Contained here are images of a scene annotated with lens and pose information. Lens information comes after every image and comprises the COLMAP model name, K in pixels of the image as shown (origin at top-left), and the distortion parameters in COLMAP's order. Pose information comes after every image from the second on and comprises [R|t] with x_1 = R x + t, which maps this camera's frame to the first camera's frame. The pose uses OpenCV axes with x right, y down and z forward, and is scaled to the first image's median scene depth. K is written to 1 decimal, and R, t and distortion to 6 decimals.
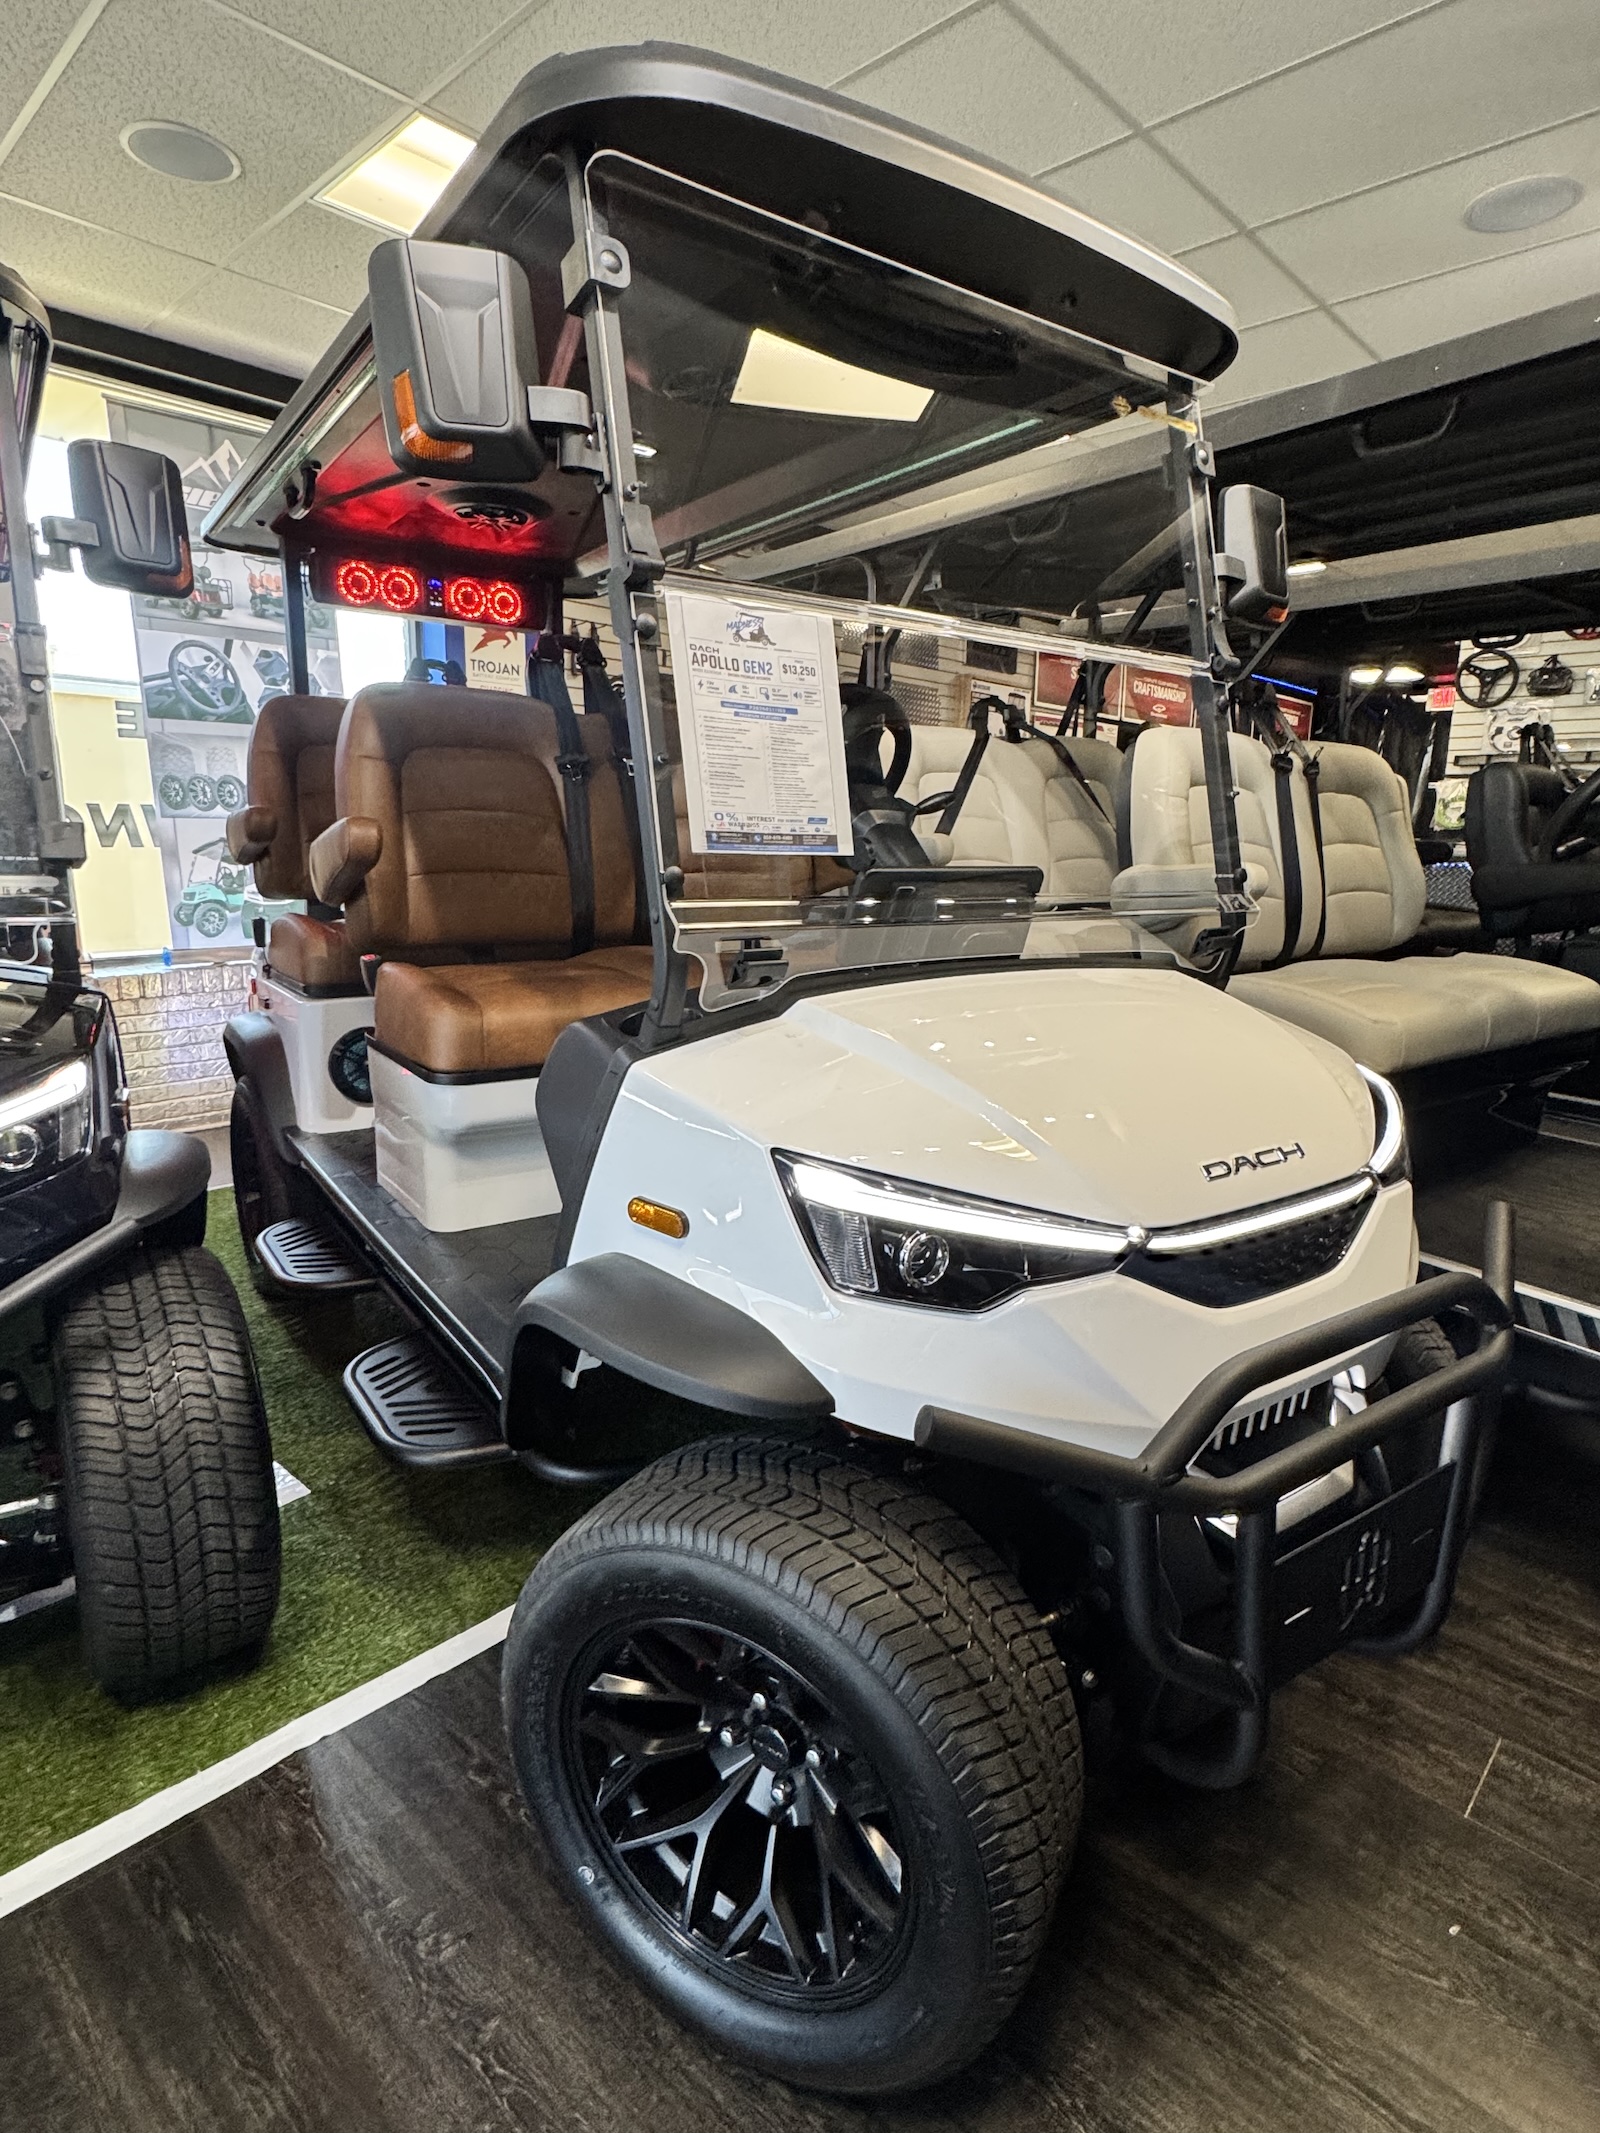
lens RADIAL K [[1109.9, 0, 784.8], [0, 1109.9, 1049.5], [0, 0, 1]] dist [0.003253, 0.000490]
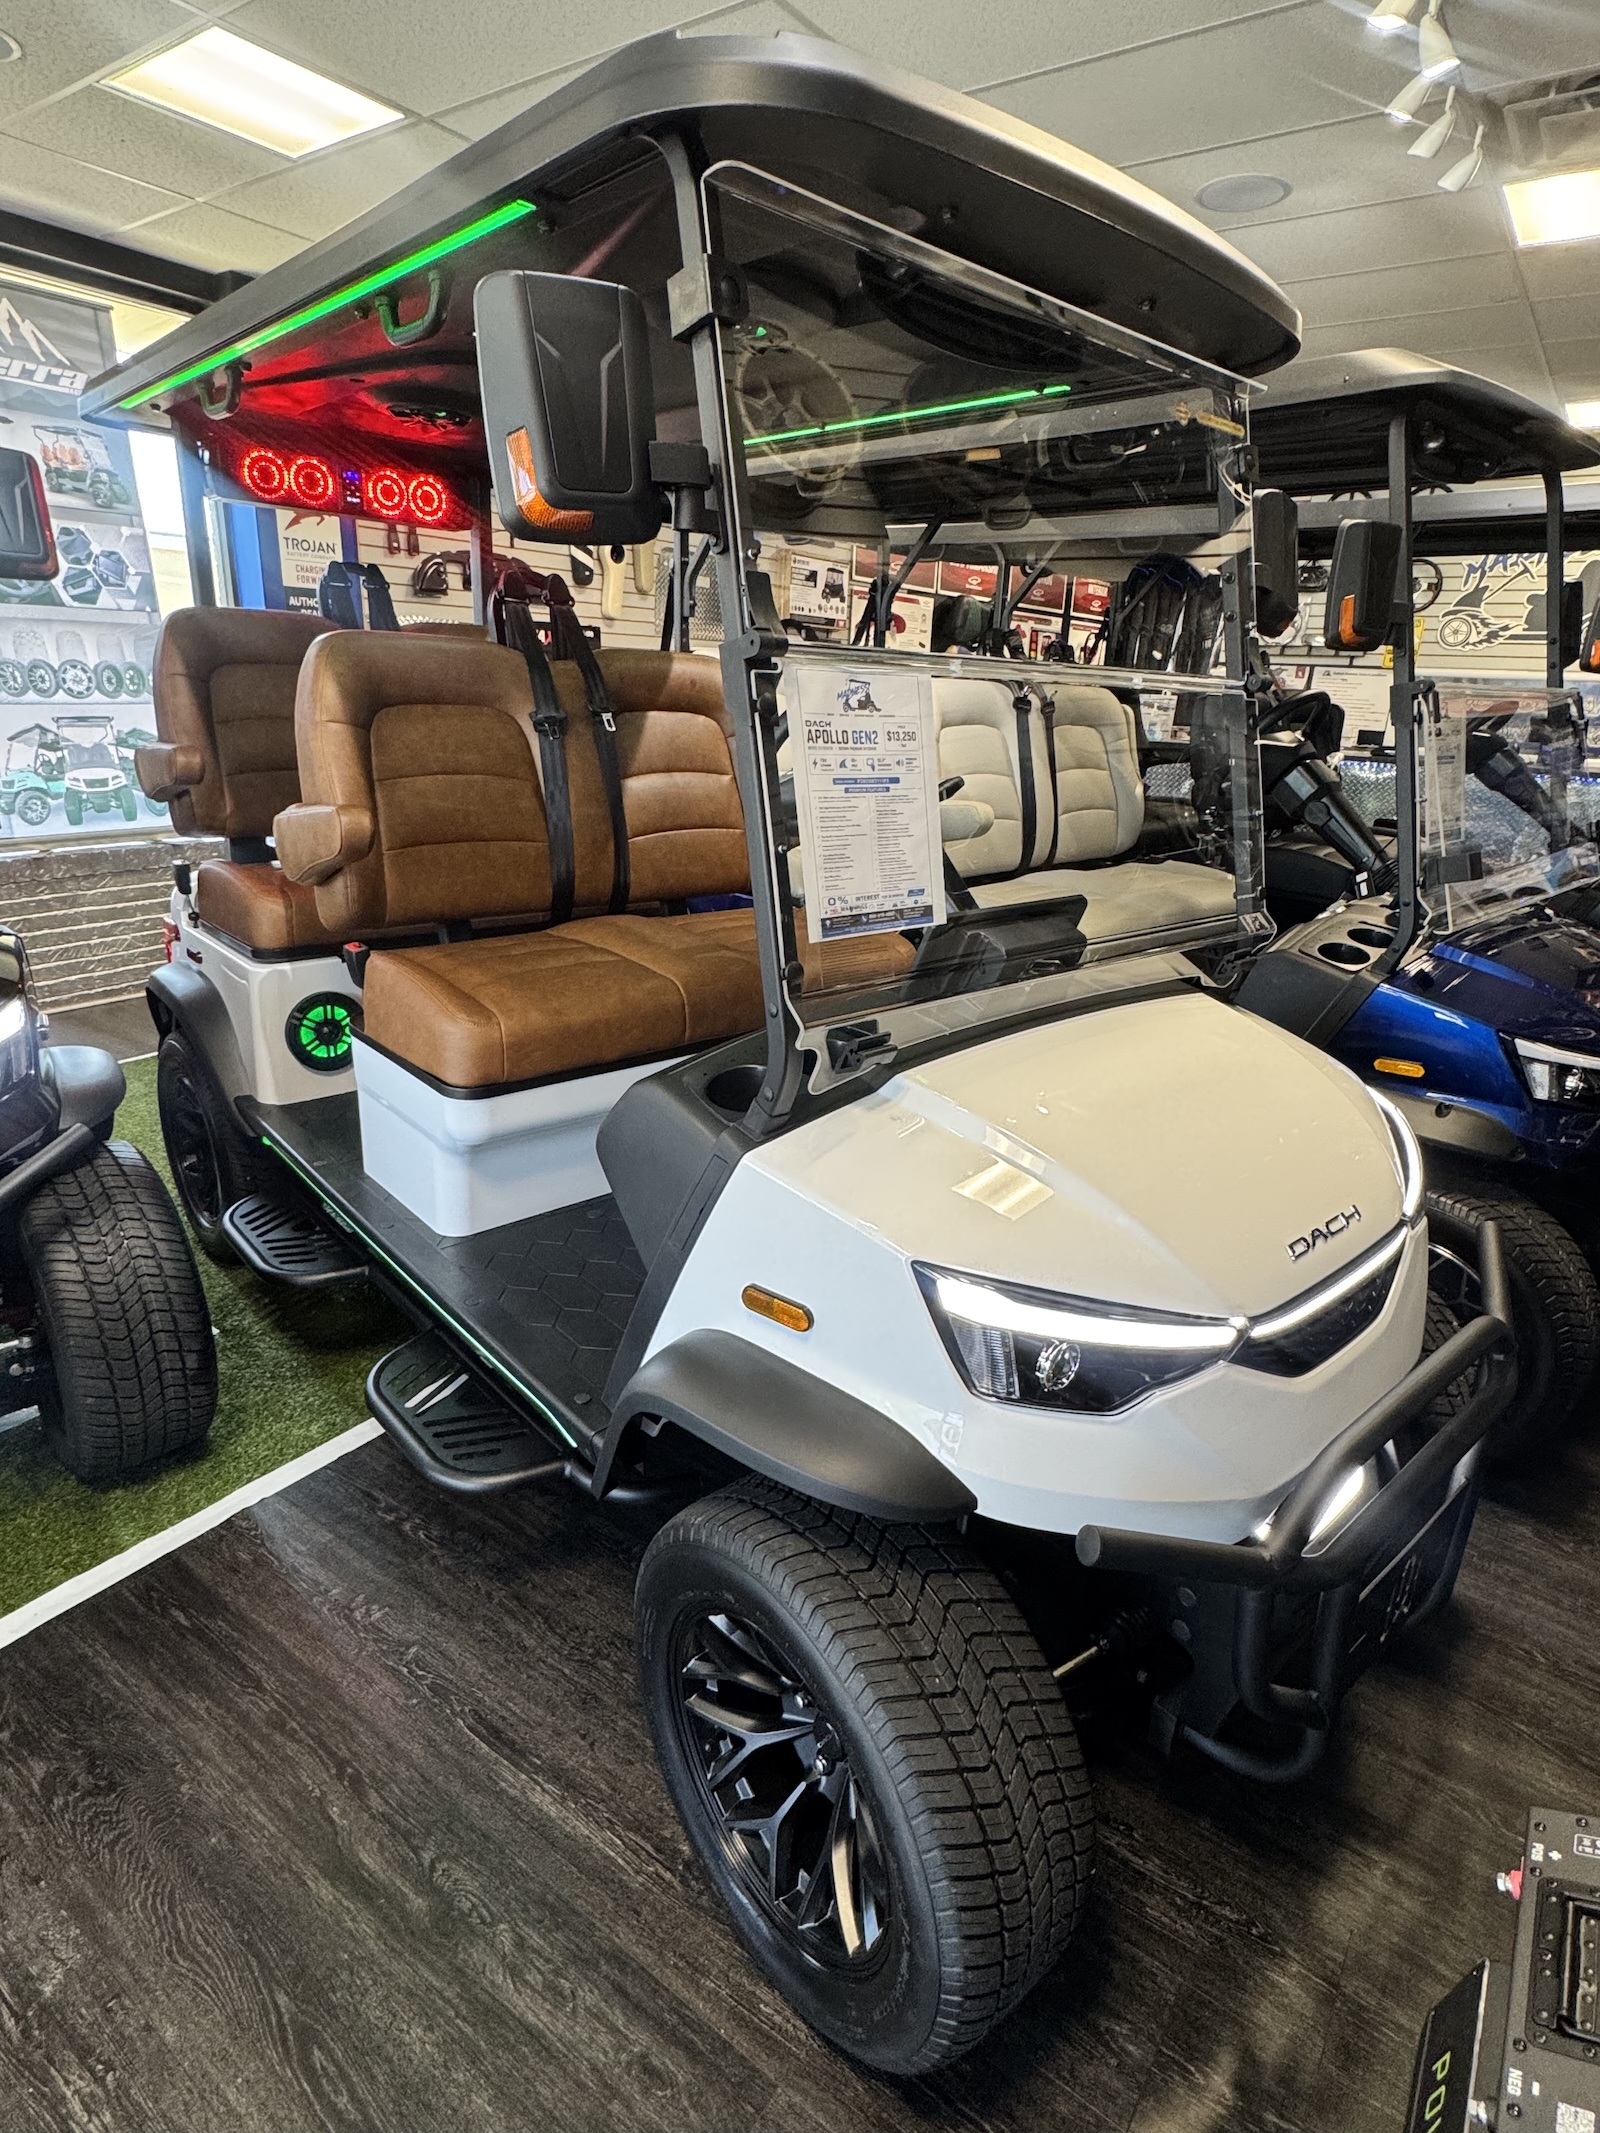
lens RADIAL K [[1109.9, 0, 766.4], [0, 1109.9, 1060.1], [0, 0, 1]] dist [0.003253, 0.000490]
pose [[0.991841, -0.024665, 0.125073, 0.033851], [0.006445, 0.989552, 0.144033, -0.097603], [-0.127319, -0.142052, 0.981637, -0.331136]]
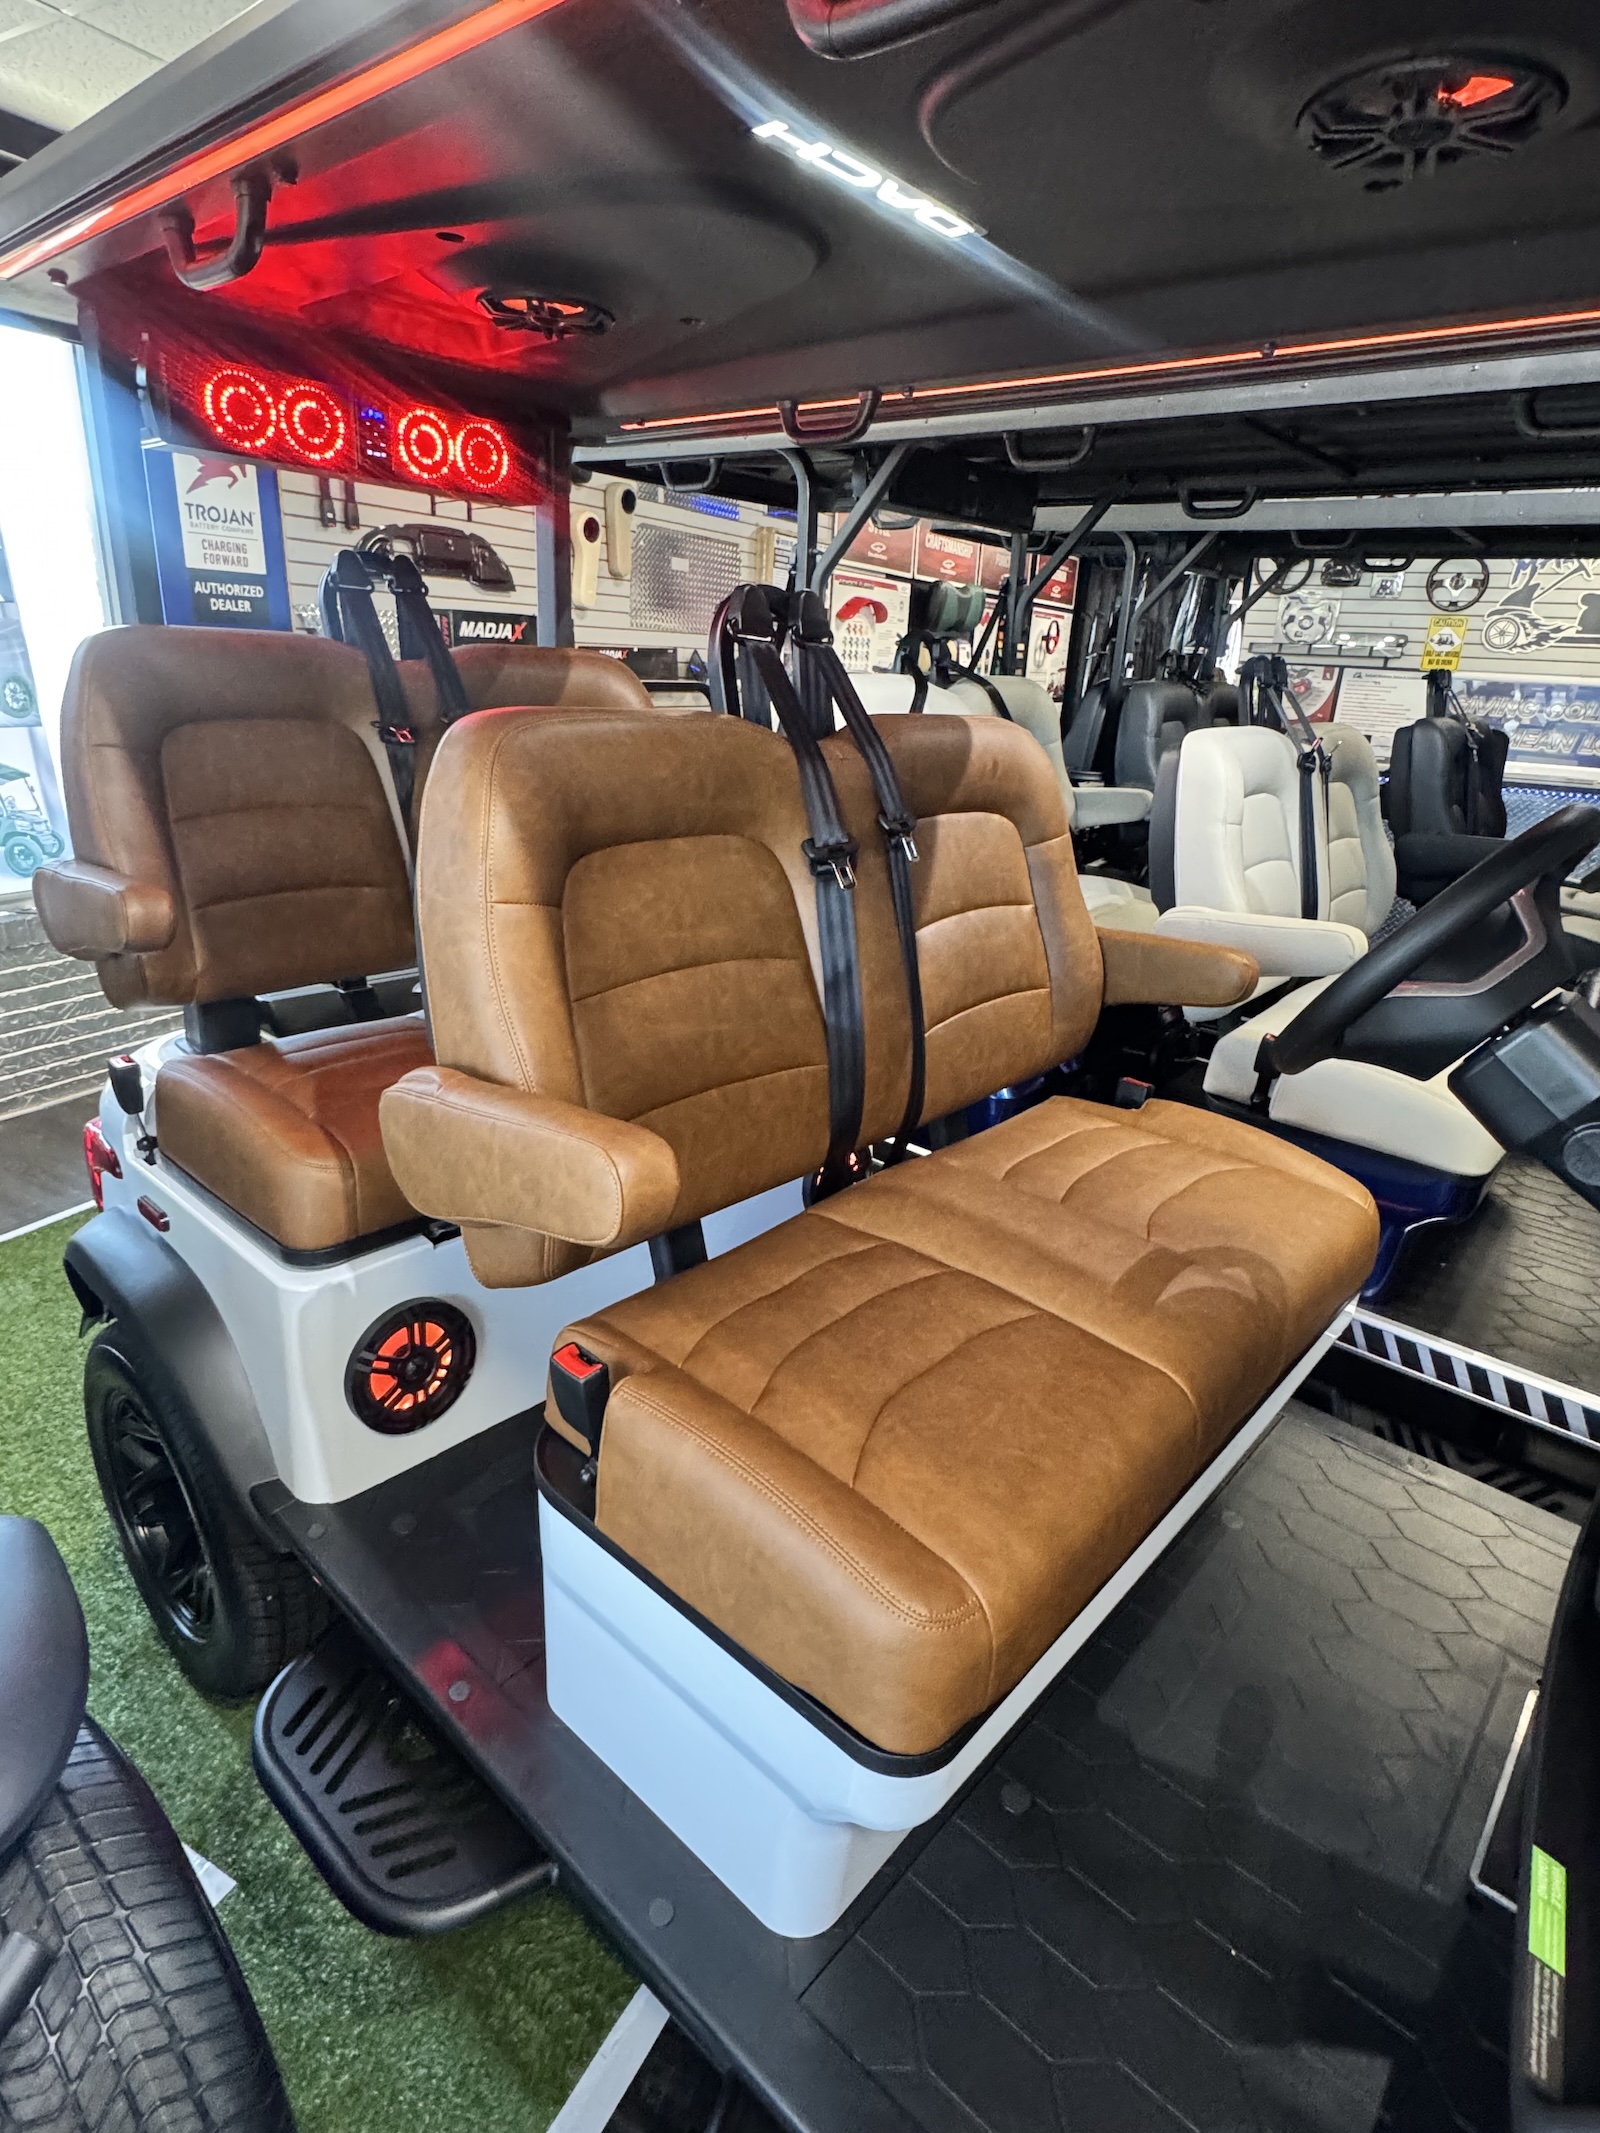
lens RADIAL K [[1109.9, 0, 769.4], [0, 1109.9, 1047.5], [0, 0, 1]] dist [0.003253, 0.000490]
pose [[0.971690, -0.055564, 0.229634, -0.307658], [0.019539, 0.987521, 0.156273, -0.322992], [-0.235452, -0.147362, 0.960649, 0.414325]]
